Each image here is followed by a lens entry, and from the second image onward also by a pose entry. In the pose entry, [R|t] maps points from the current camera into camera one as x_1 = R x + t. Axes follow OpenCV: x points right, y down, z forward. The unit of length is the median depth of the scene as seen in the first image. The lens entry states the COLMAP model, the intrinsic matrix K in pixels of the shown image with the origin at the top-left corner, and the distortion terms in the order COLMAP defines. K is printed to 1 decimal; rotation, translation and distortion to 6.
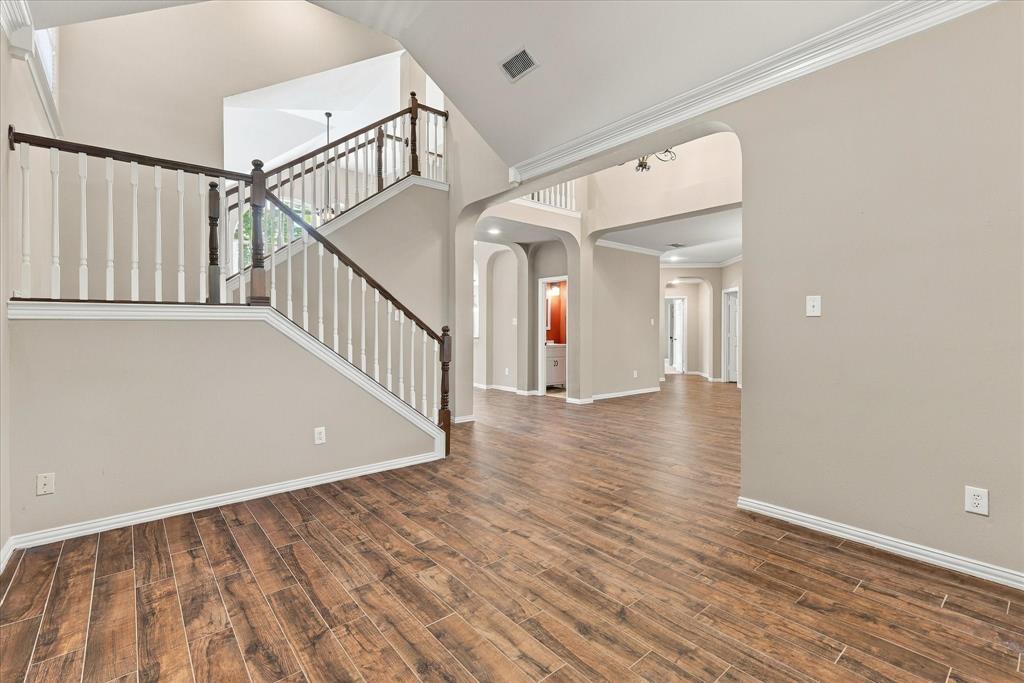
lens RADIAL K [[460.3, 0, 514.6], [0, 460.3, 334.0], [0, 0, 1]] dist [0.006065, 0.000335]
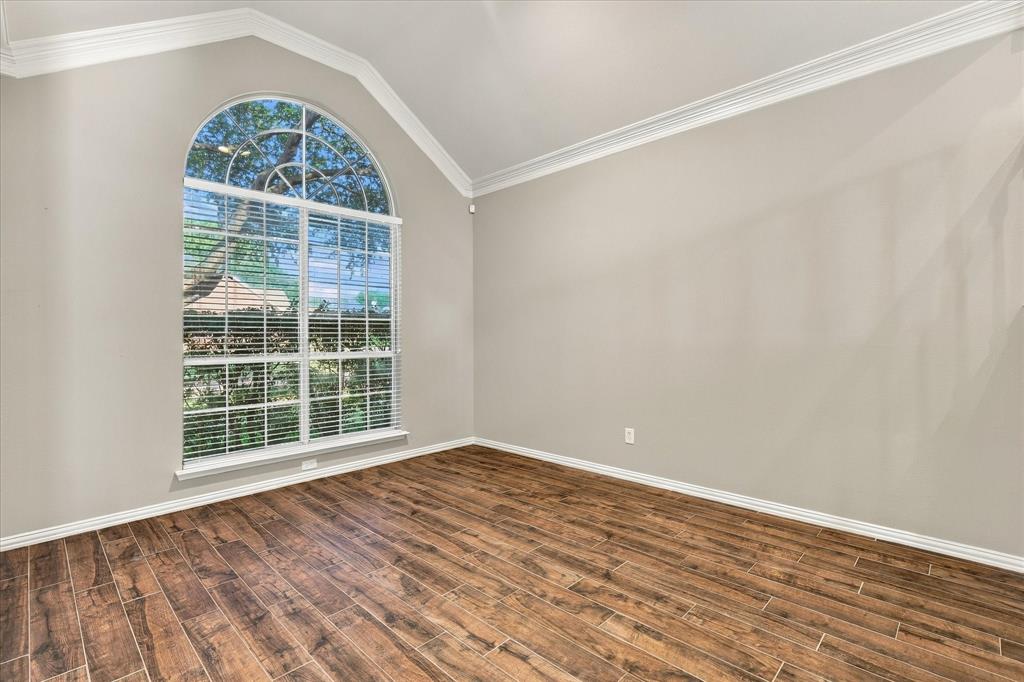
lens RADIAL K [[460.3, 0, 514.6], [0, 460.3, 333.5], [0, 0, 1]] dist [0.006065, 0.000335]
pose [[-0.994639, 0.009153, -0.102998, 0.032751], [0.008323, 0.999929, 0.008482, -0.028601], [0.103068, 0.007580, -0.994645, 1.968616]]
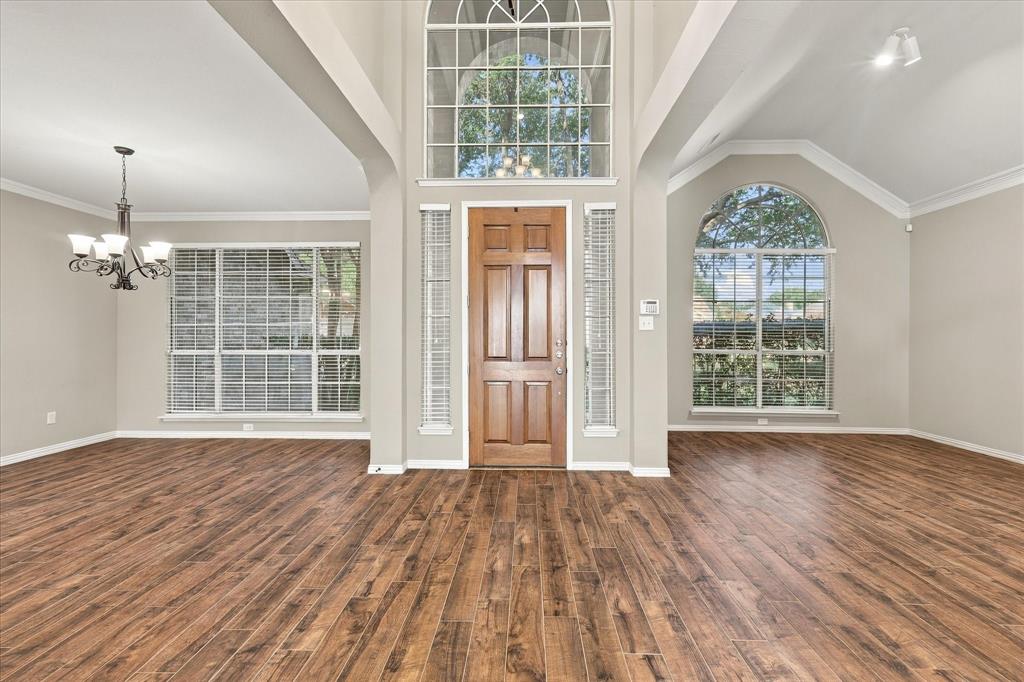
lens RADIAL K [[460.3, 0, 514.6], [0, 460.3, 333.5], [0, 0, 1]] dist [0.006065, 0.000335]
pose [[-0.747241, -0.000801, 0.664553, -0.066886], [0.000487, 0.999998, 0.001753, -0.040636], [-0.664553, 0.001633, -0.747239, 3.066748]]
